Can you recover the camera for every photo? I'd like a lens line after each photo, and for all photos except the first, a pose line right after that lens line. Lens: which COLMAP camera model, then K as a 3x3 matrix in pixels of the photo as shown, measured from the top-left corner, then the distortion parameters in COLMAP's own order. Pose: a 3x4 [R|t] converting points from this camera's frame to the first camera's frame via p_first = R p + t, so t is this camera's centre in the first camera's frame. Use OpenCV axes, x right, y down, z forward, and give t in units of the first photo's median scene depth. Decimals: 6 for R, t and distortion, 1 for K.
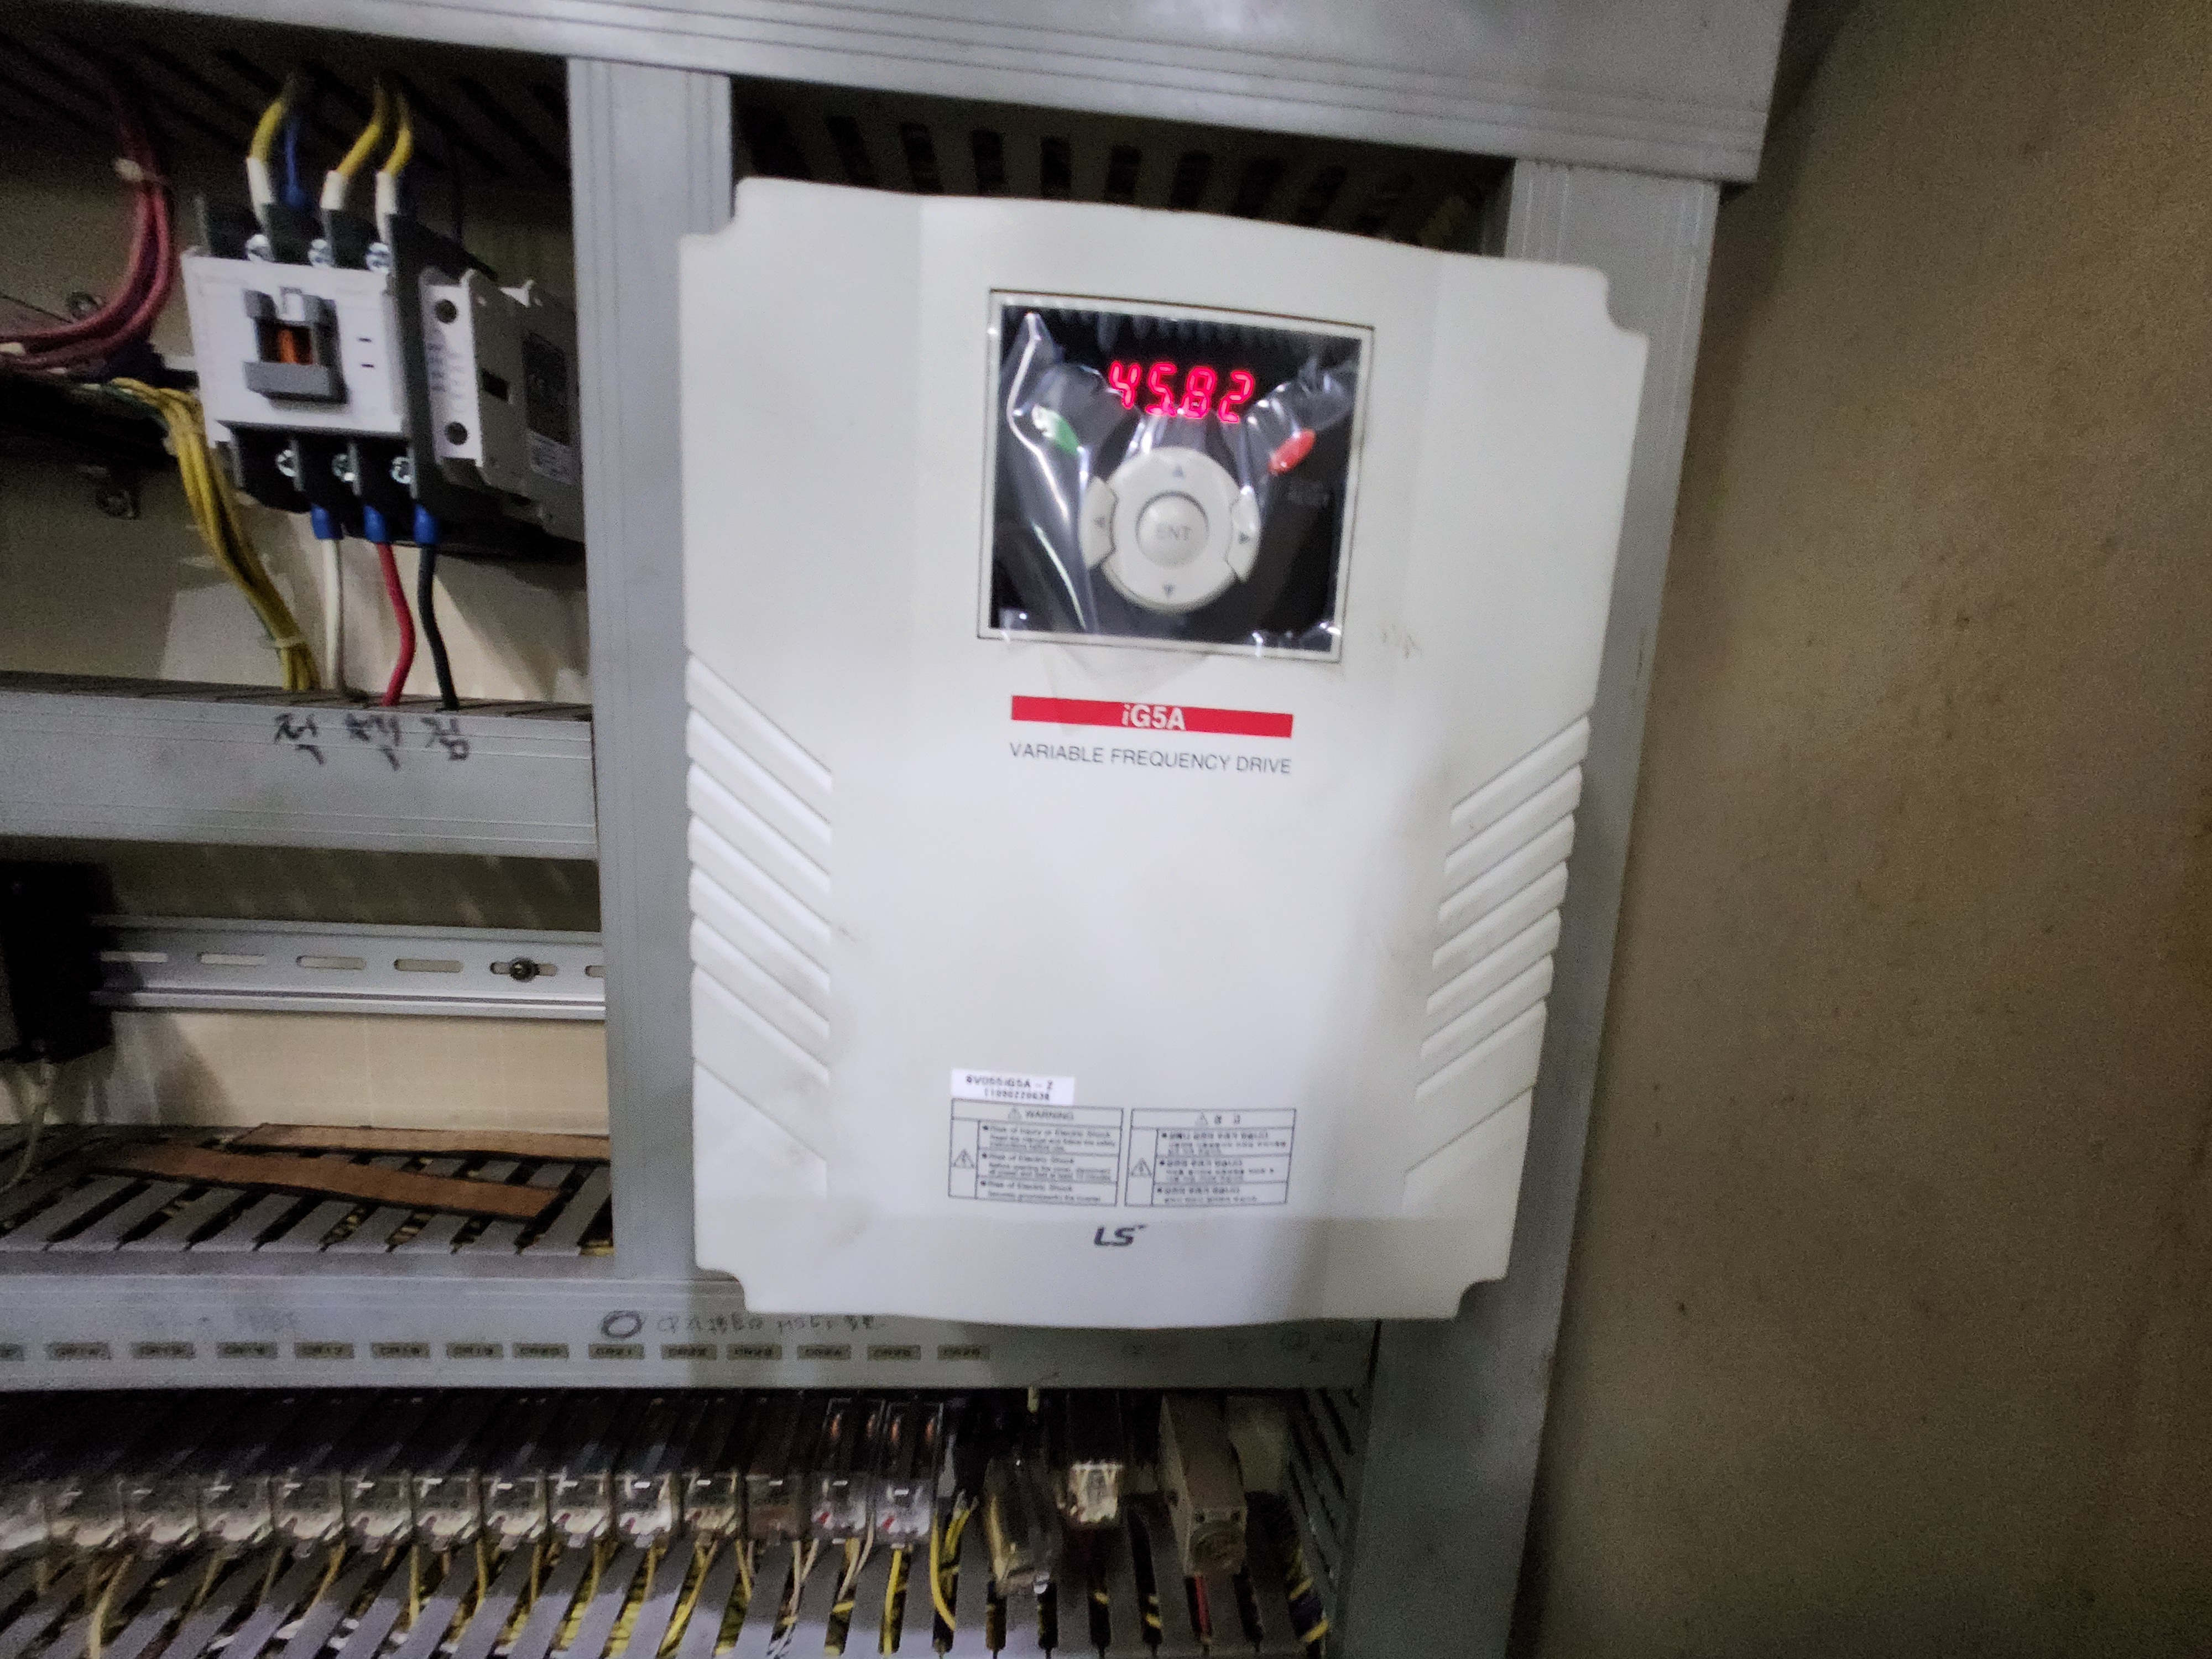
lens RADIAL K [[882.2, 0, 1099.4], [0, 882.2, 834.2], [0, 0, 1]] dist [-0.000506, 0.000008]
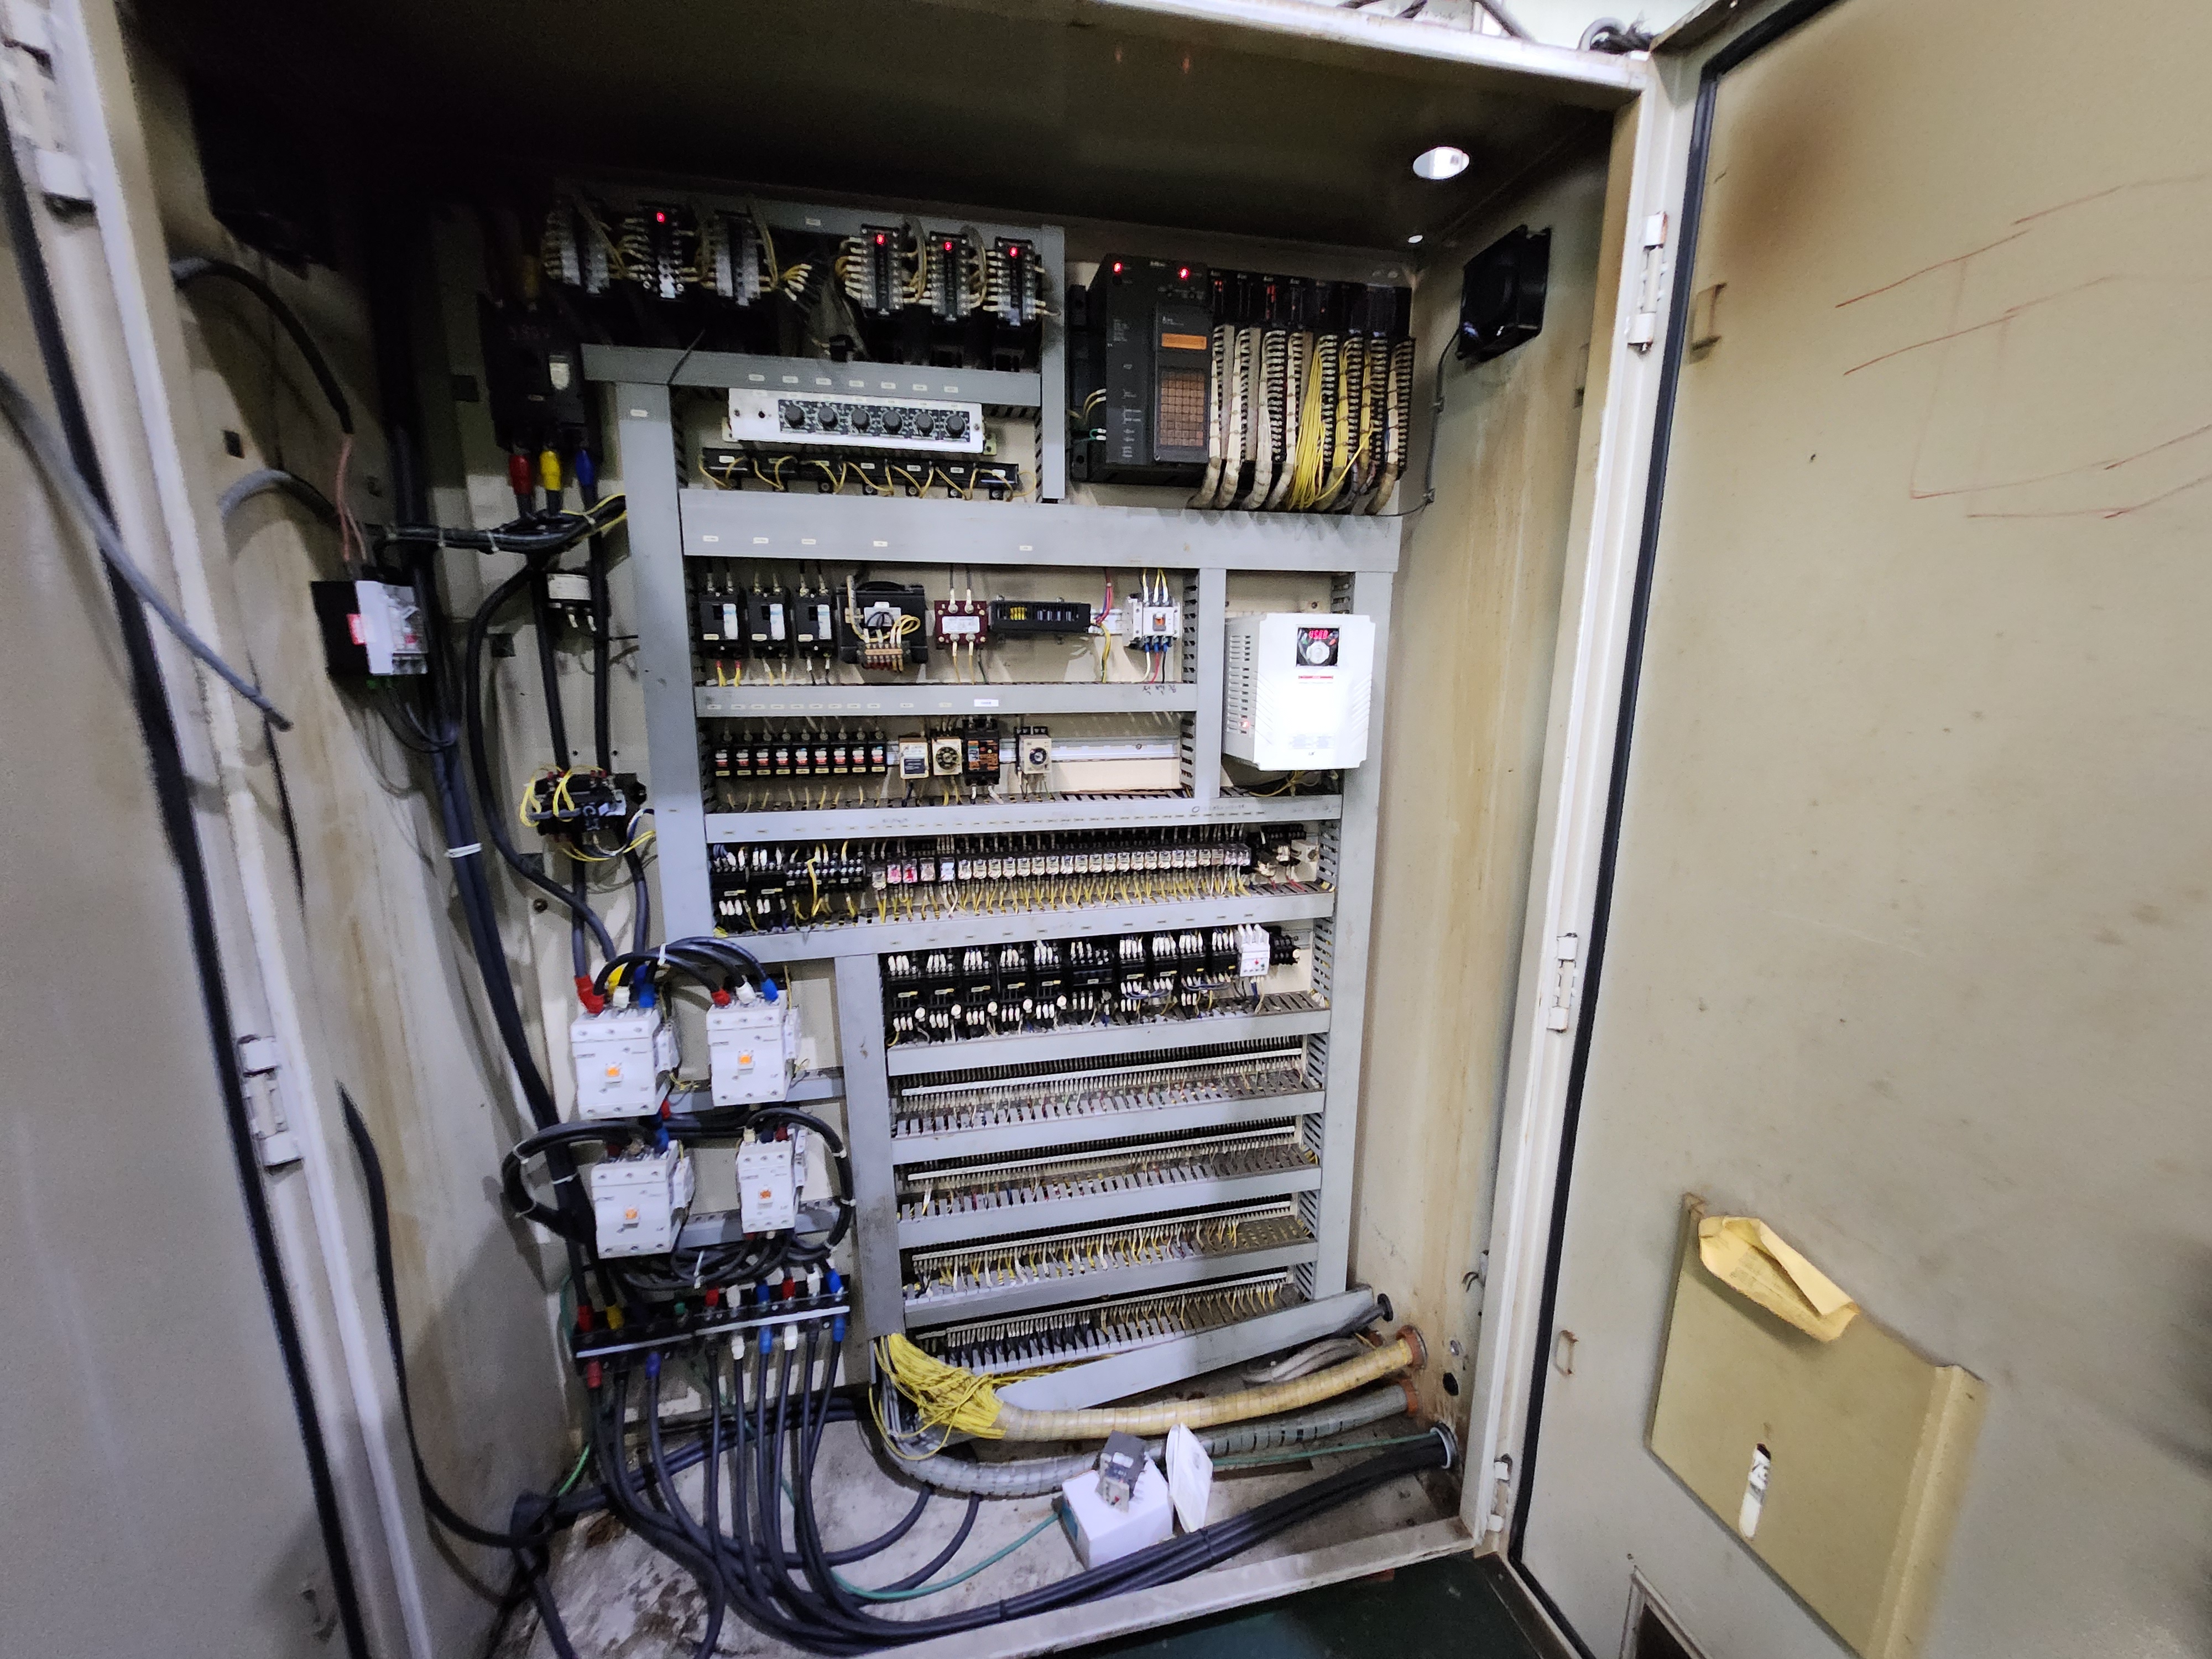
lens RADIAL K [[882.2, 0, 1113.2], [0, 882.2, 827.9], [0, 0, 1]] dist [-0.000506, 0.000008]
pose [[0.989174, -0.082840, 0.121127, -2.204759], [0.076475, 0.995481, 0.056296, 0.490748], [-0.125243, -0.046424, 0.991039, -5.211104]]
